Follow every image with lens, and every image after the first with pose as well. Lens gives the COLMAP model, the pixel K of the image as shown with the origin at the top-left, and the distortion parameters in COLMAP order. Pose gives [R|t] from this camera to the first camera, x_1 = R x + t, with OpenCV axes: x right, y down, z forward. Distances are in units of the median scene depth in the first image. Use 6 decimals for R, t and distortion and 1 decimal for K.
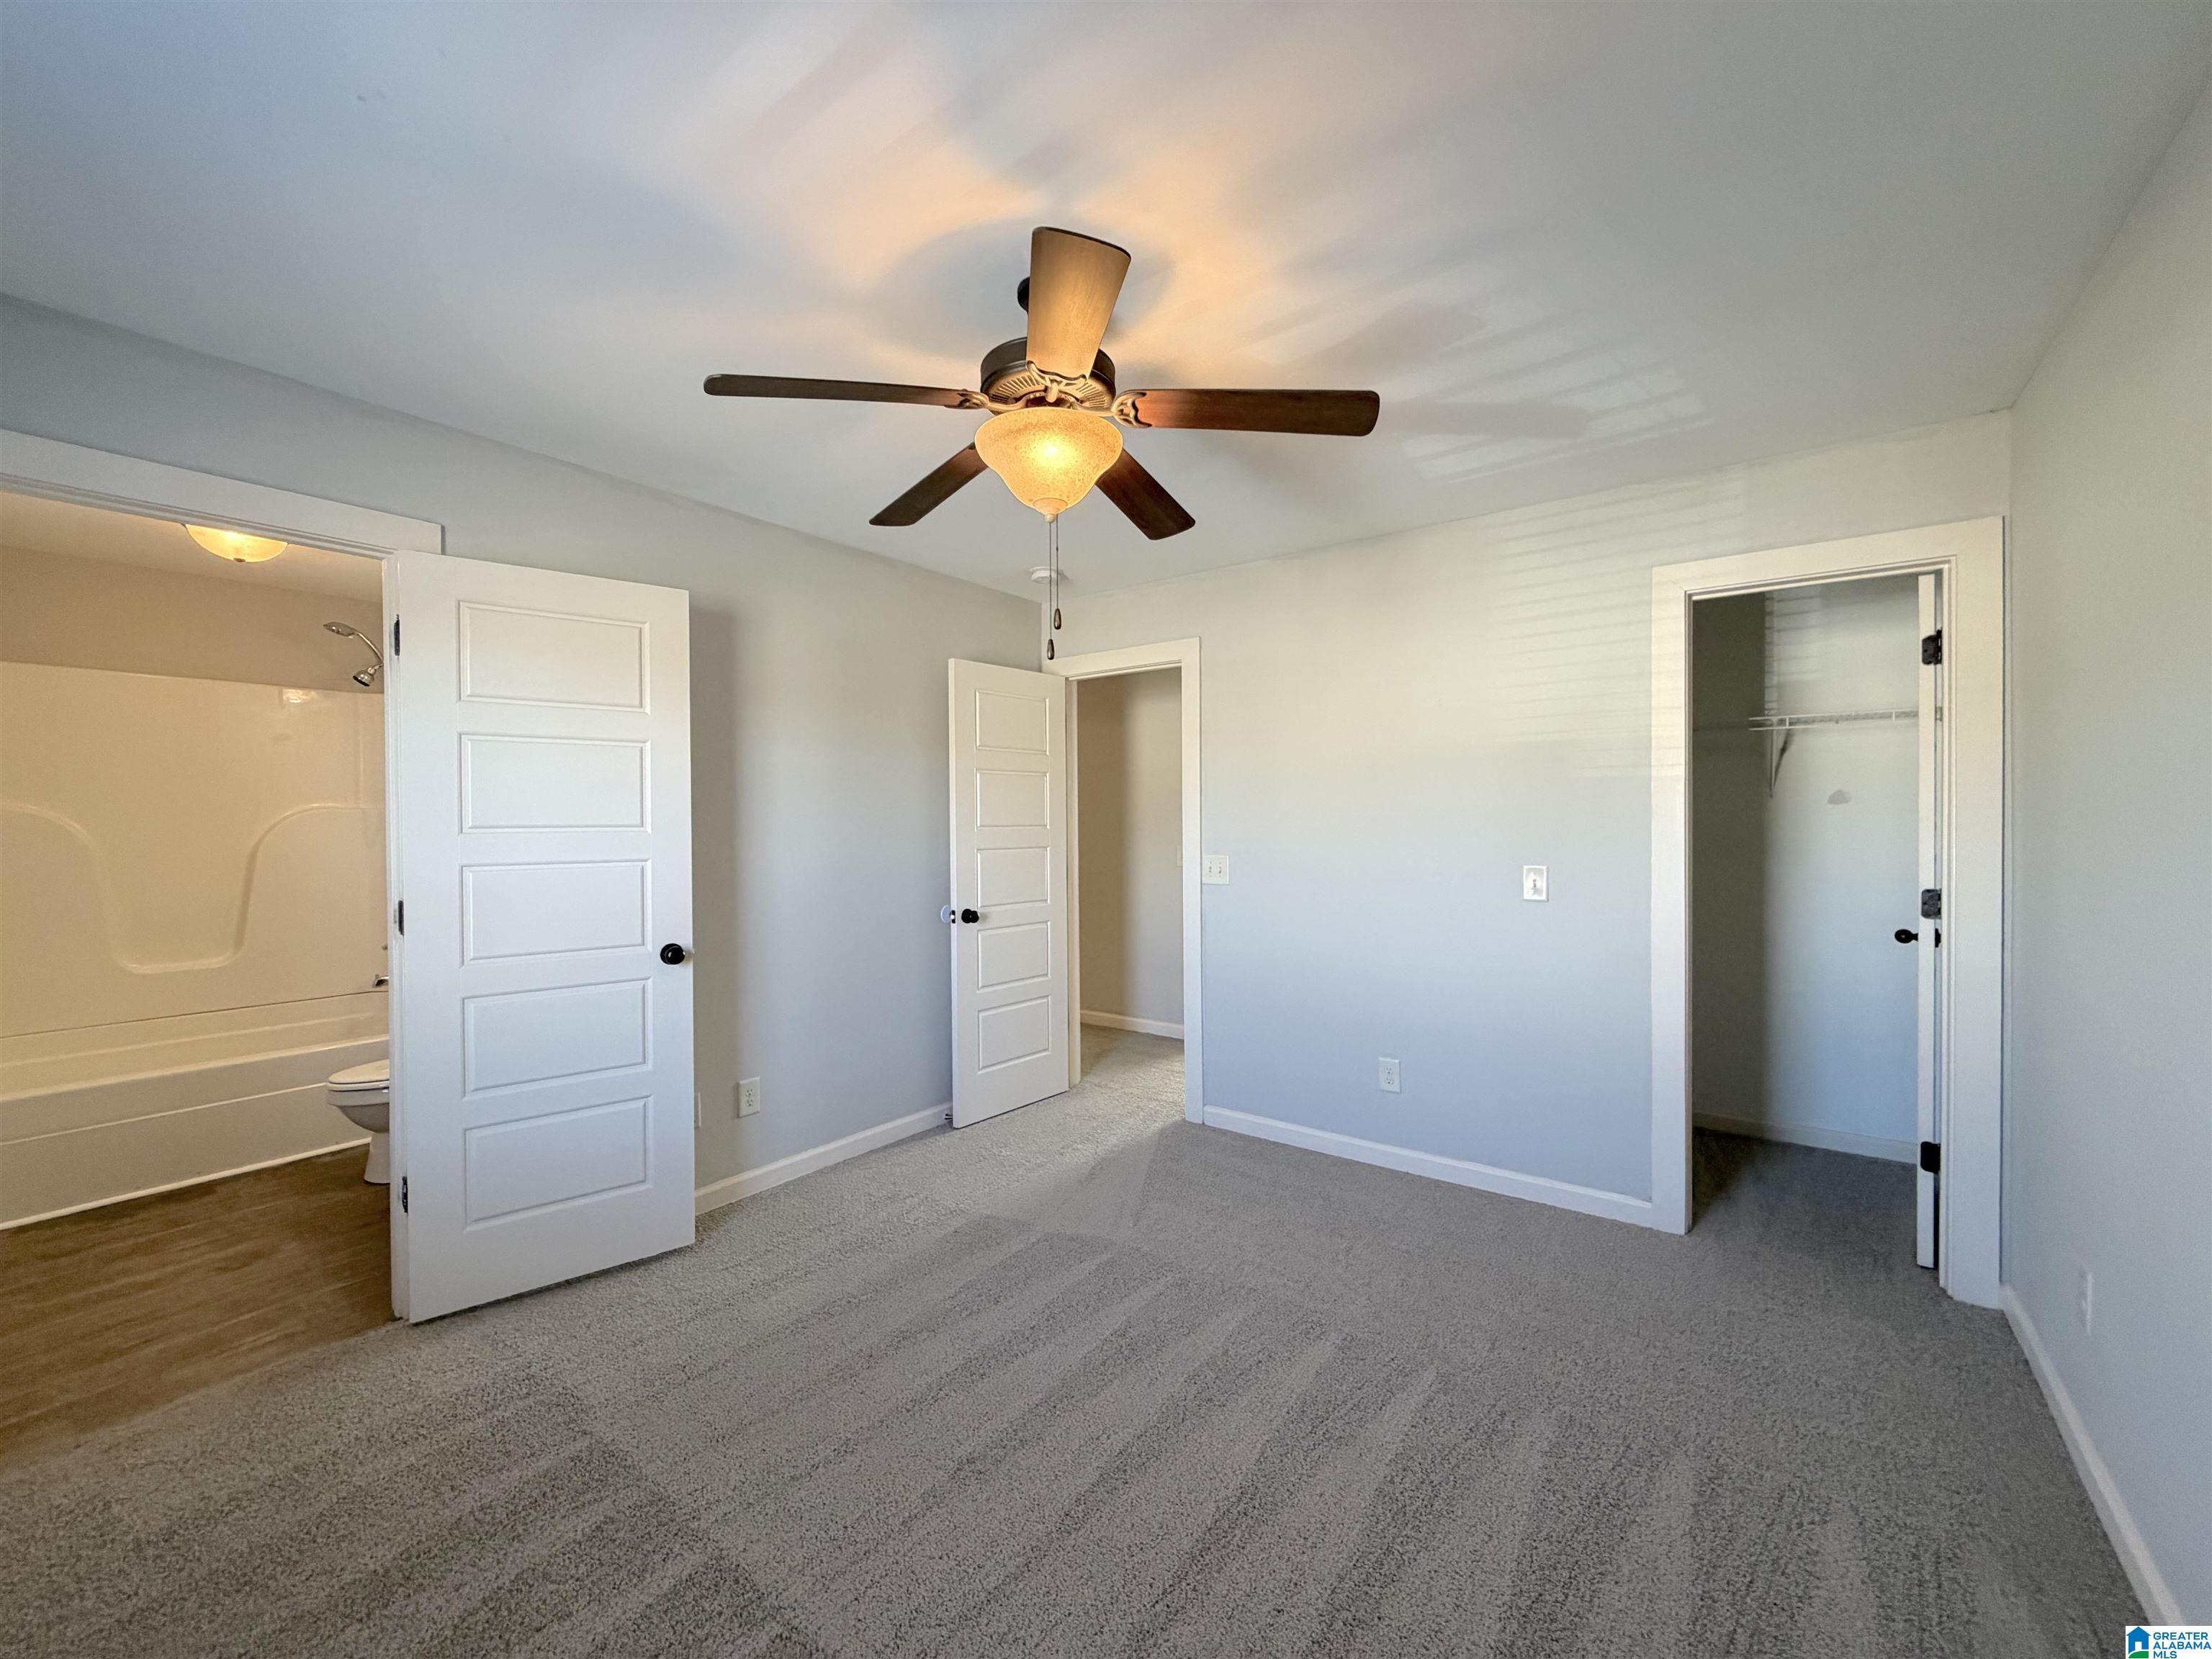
lens RADIAL K [[880.5, 0, 1109.4], [0, 880.5, 841.6], [0, 0, 1]] dist [-0.000541, 0.000414]
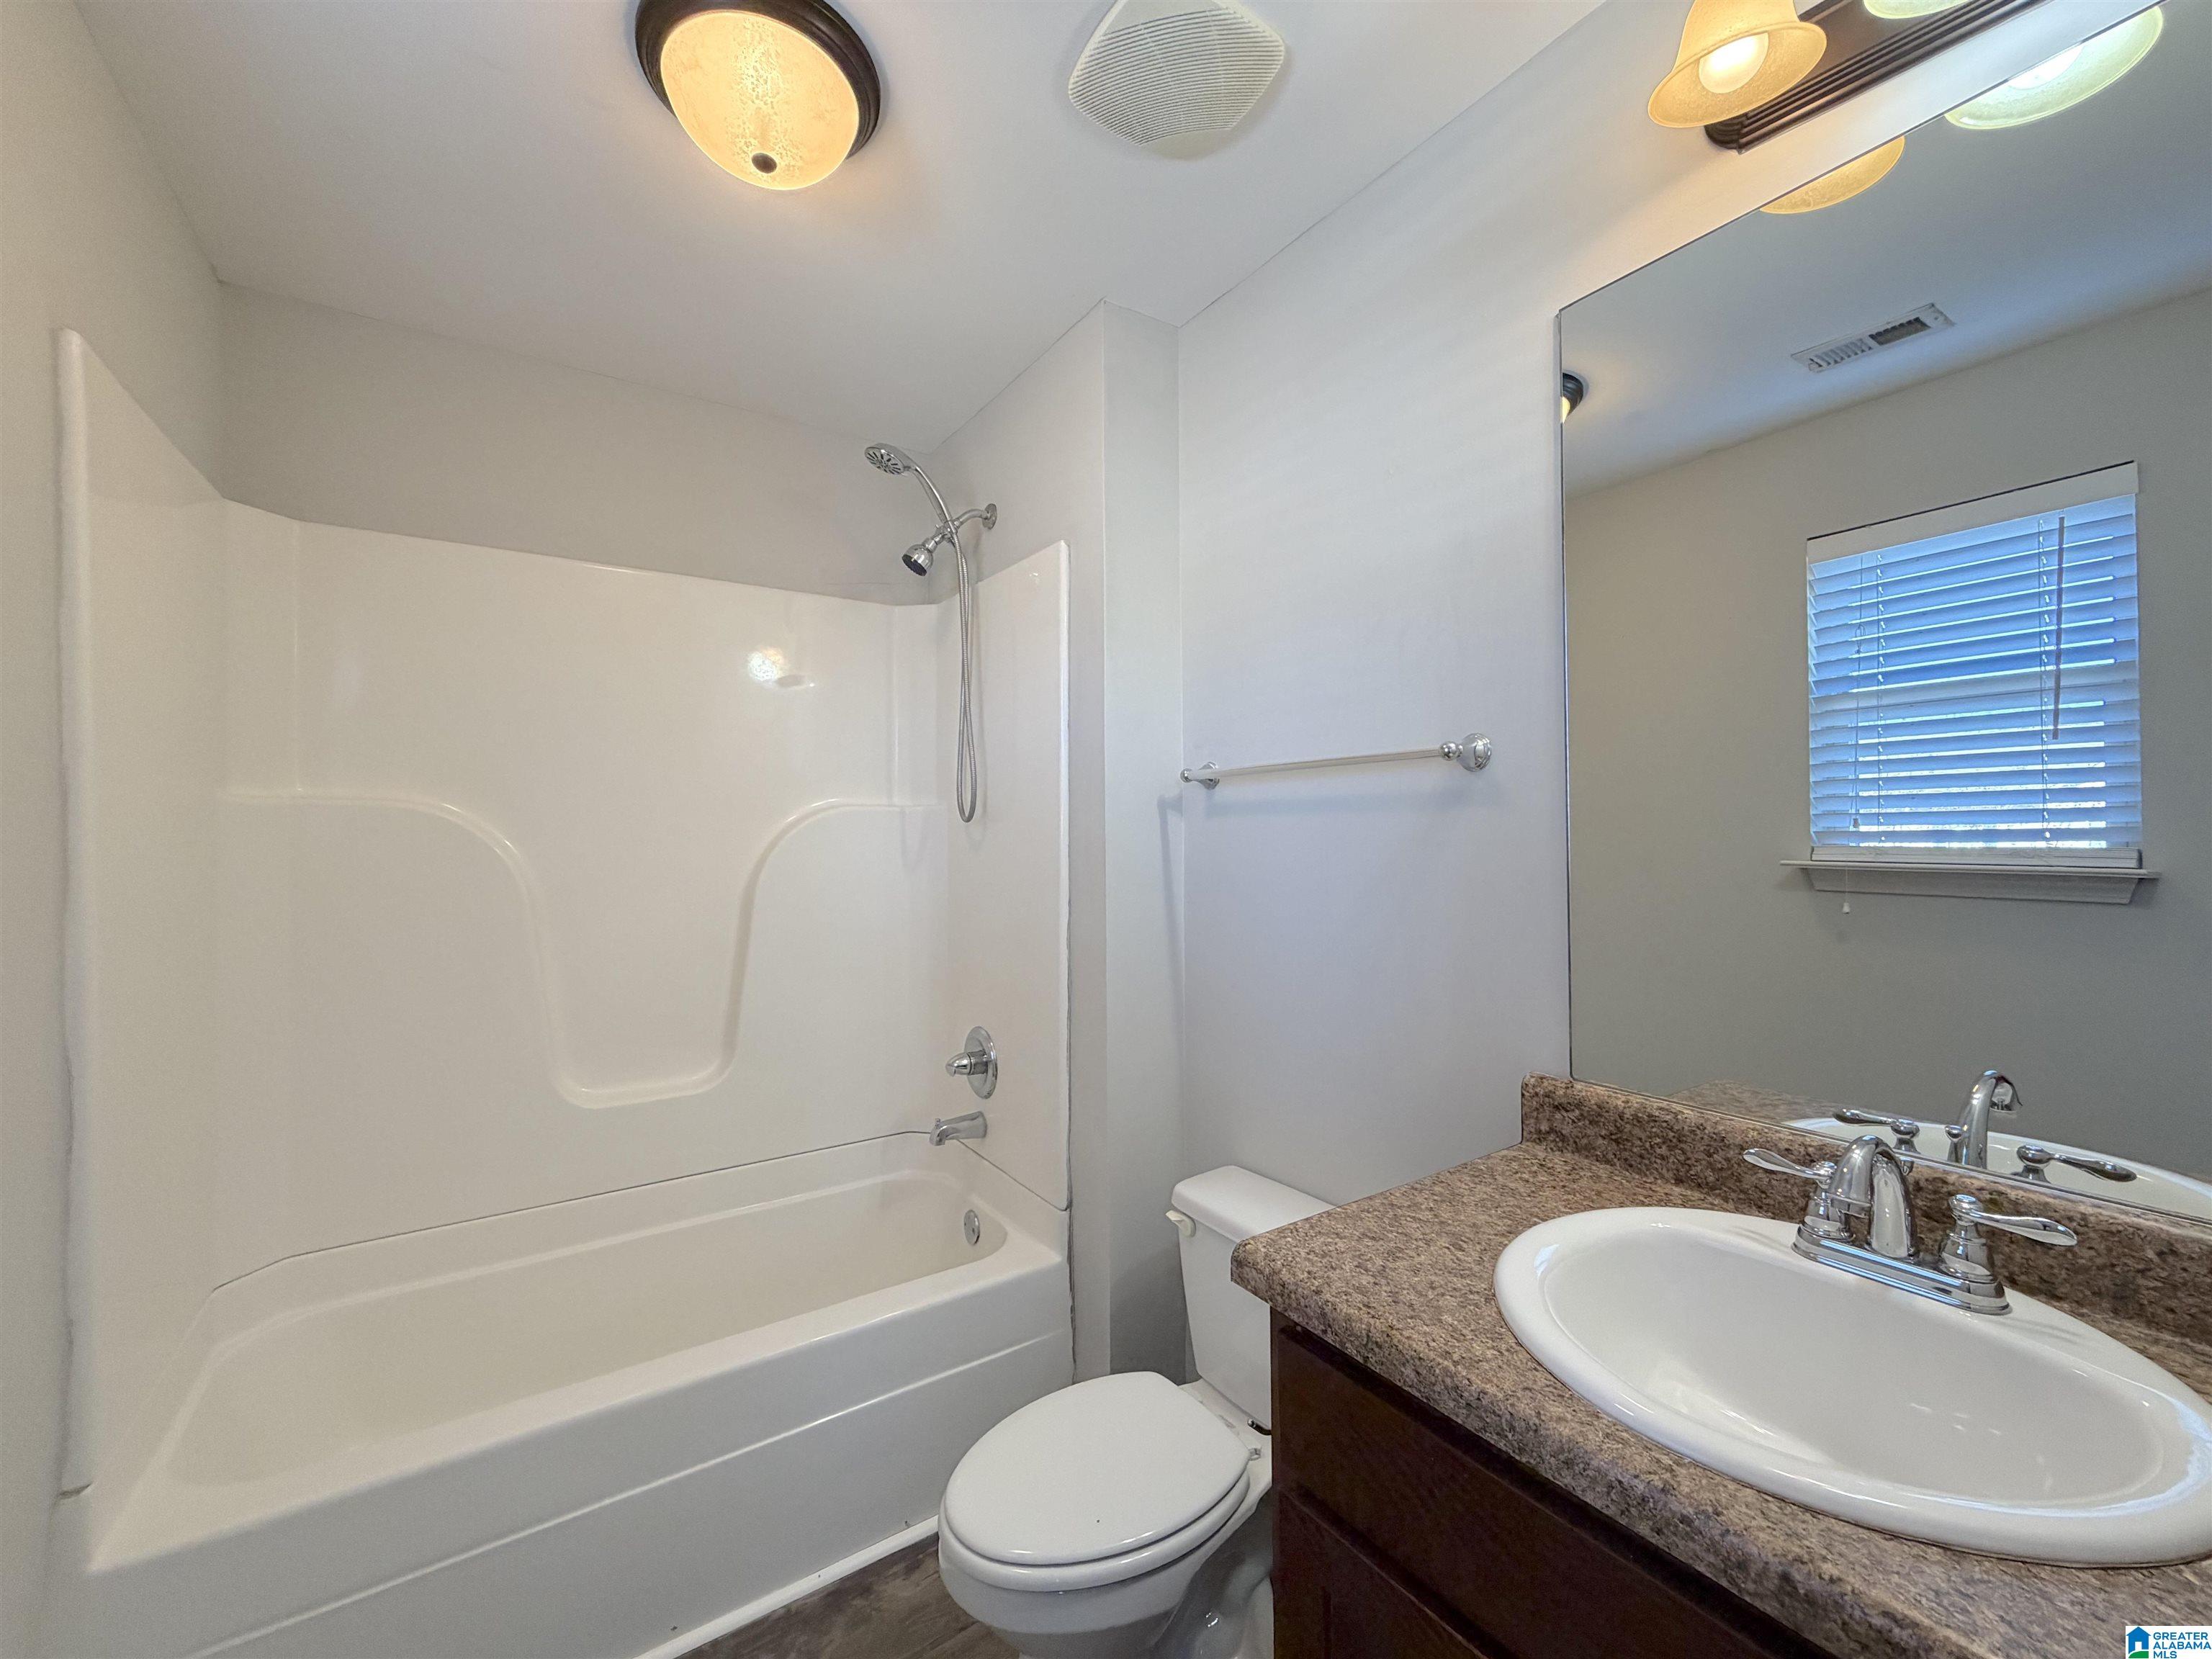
lens RADIAL K [[880.5, 0, 1102.5], [0, 880.5, 830.3], [0, 0, 1]] dist [-0.000541, 0.000414]
pose [[0.925944, 0.011299, -0.377491, -0.928771], [-0.016086, 0.999825, -0.009533, -0.034124], [0.377317, 0.014899, 0.925964, 0.947546]]
